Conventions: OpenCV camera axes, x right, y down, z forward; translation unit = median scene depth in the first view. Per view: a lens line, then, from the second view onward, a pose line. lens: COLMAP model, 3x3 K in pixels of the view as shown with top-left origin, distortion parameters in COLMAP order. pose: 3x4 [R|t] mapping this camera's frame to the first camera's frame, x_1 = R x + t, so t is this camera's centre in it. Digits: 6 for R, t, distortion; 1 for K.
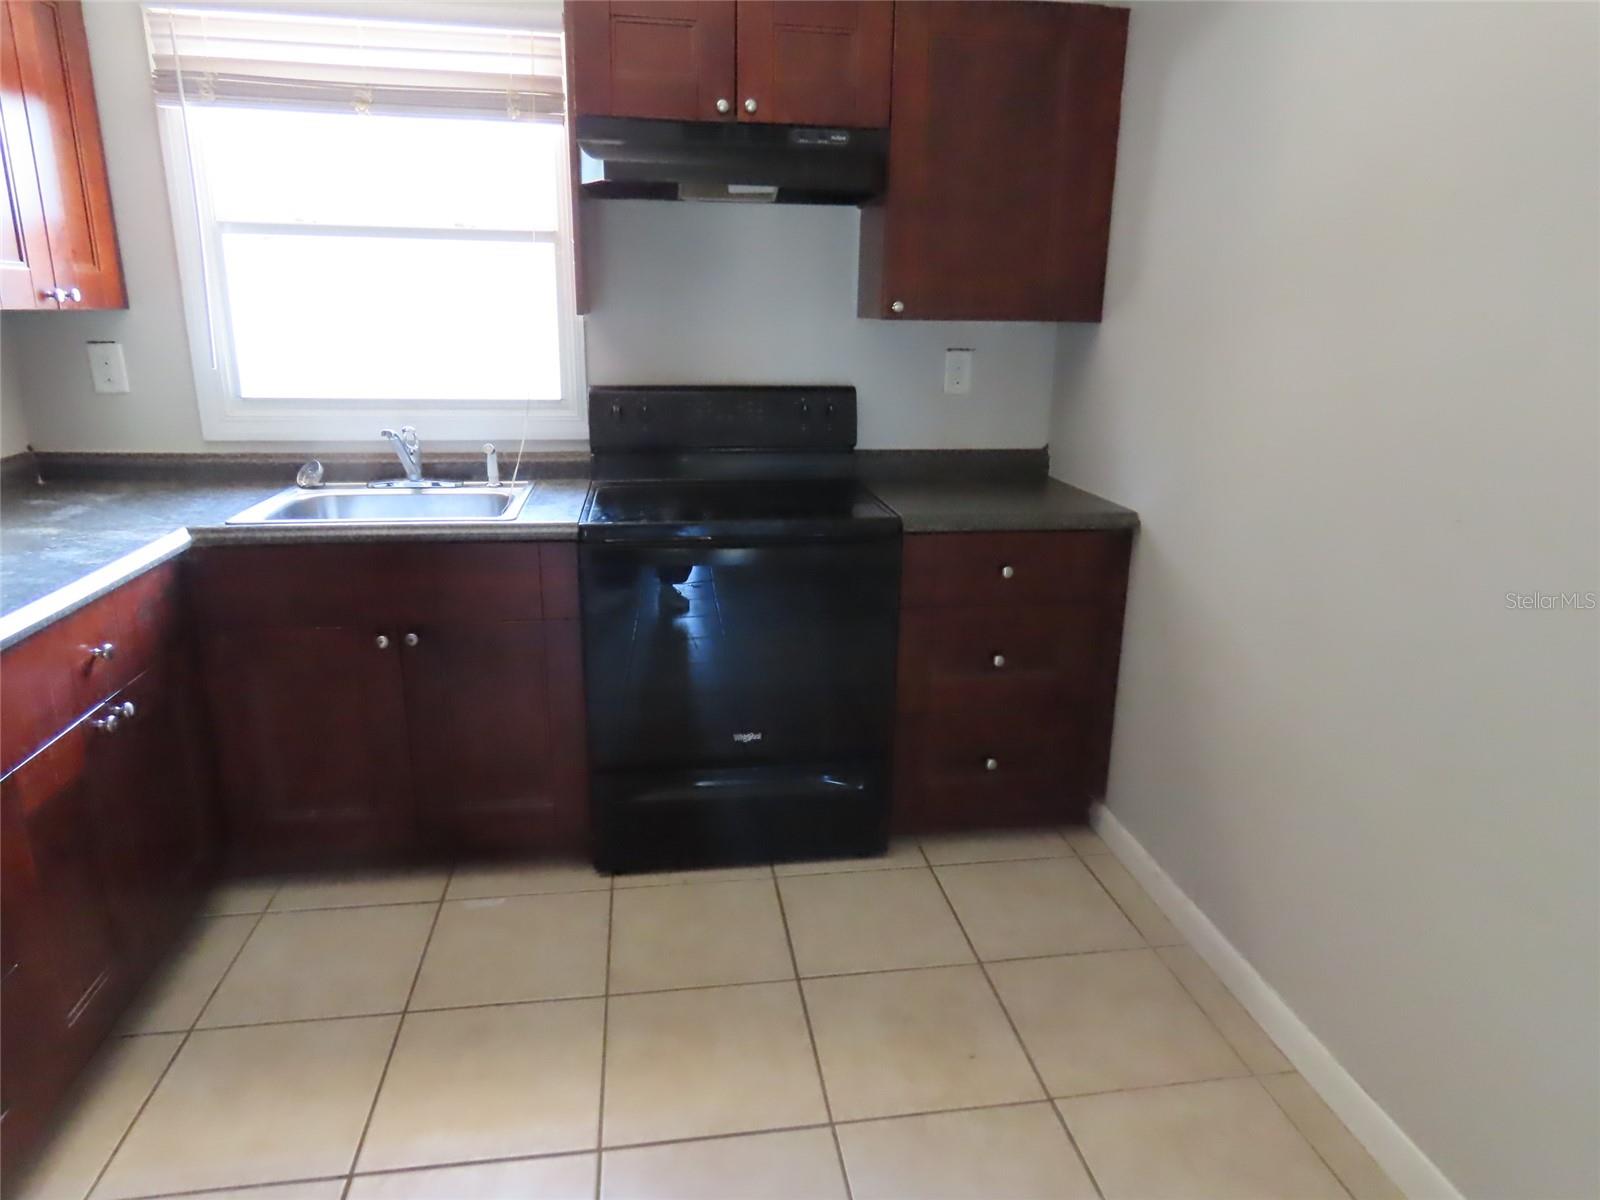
lens RADIAL K [[1011.3, 0, 793.9], [0, 1011.3, 598.0], [0, 0, 1]] dist [0.001568, -0.002477]
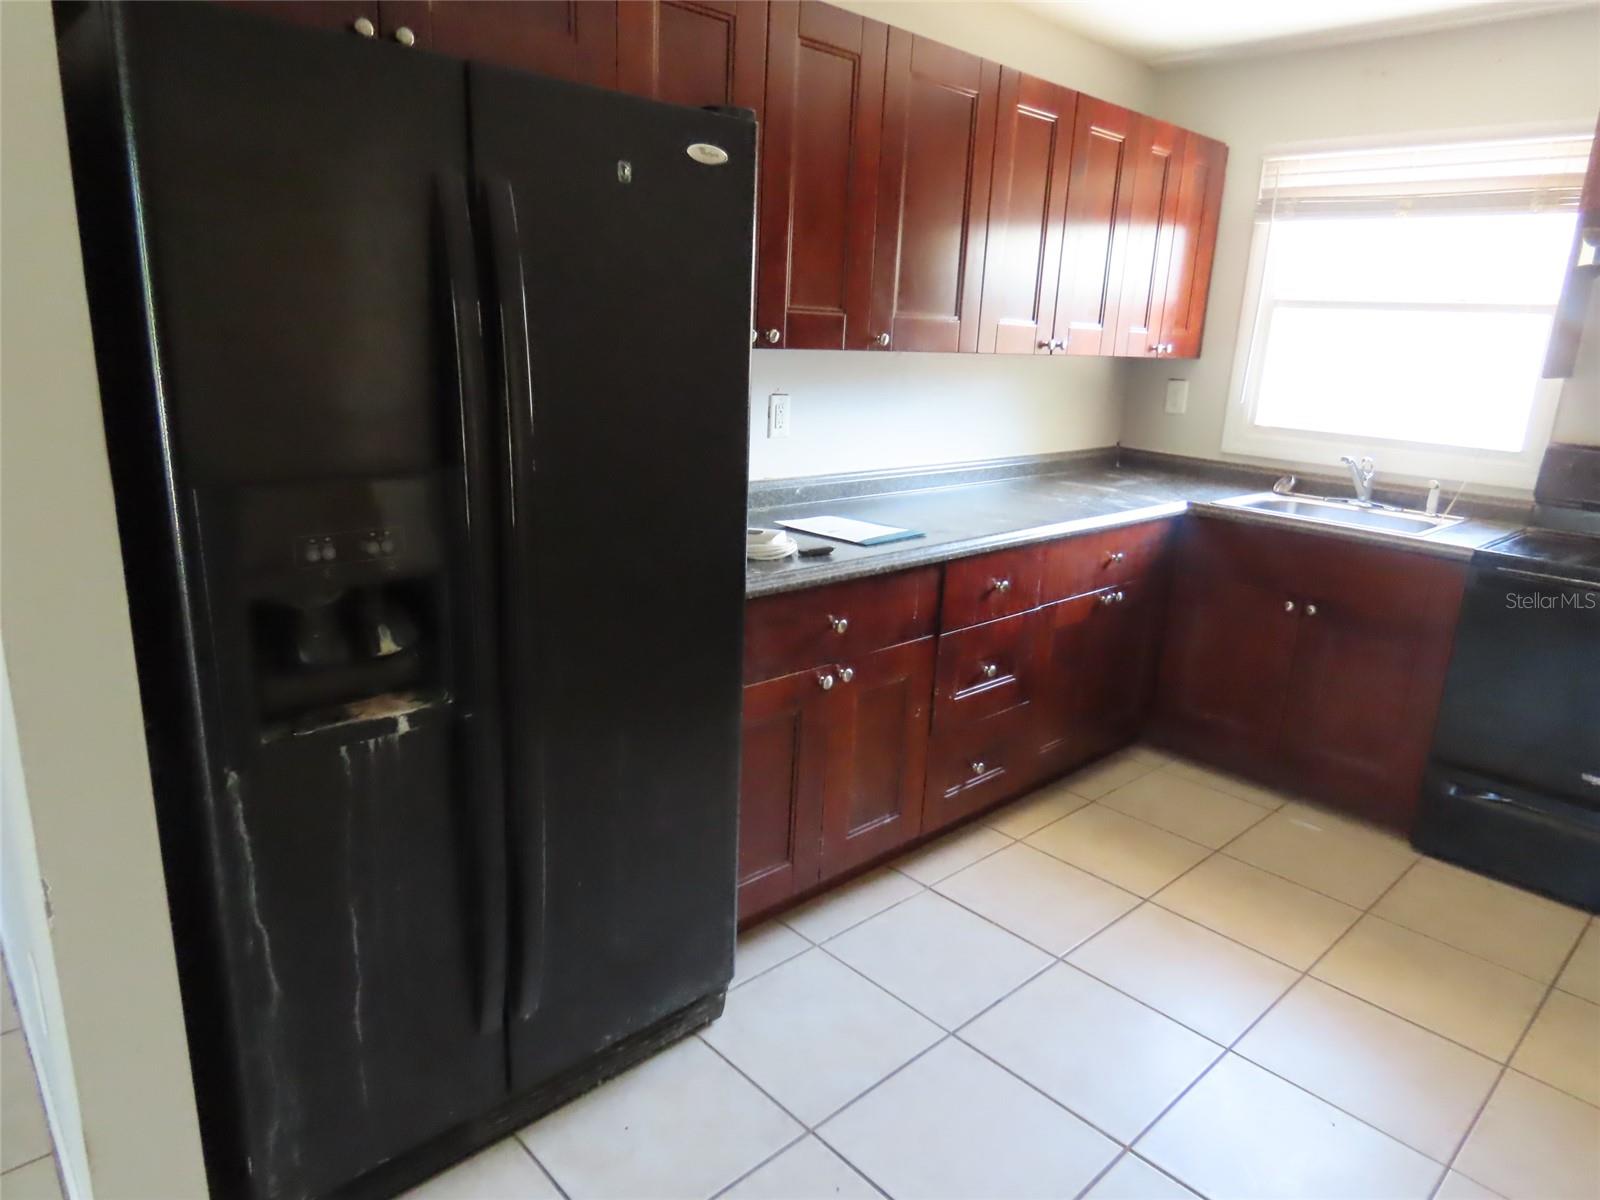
lens RADIAL K [[1001.4, 0, 793.1], [0, 1001.4, 595.3], [0, 0, 1]] dist [-0.026333, -0.000257]
pose [[0.561348, 0.219389, -0.797971, 0.248352], [-0.258067, 0.962547, 0.083095, 0.080145], [0.786314, 0.159284, 0.596941, -0.283483]]
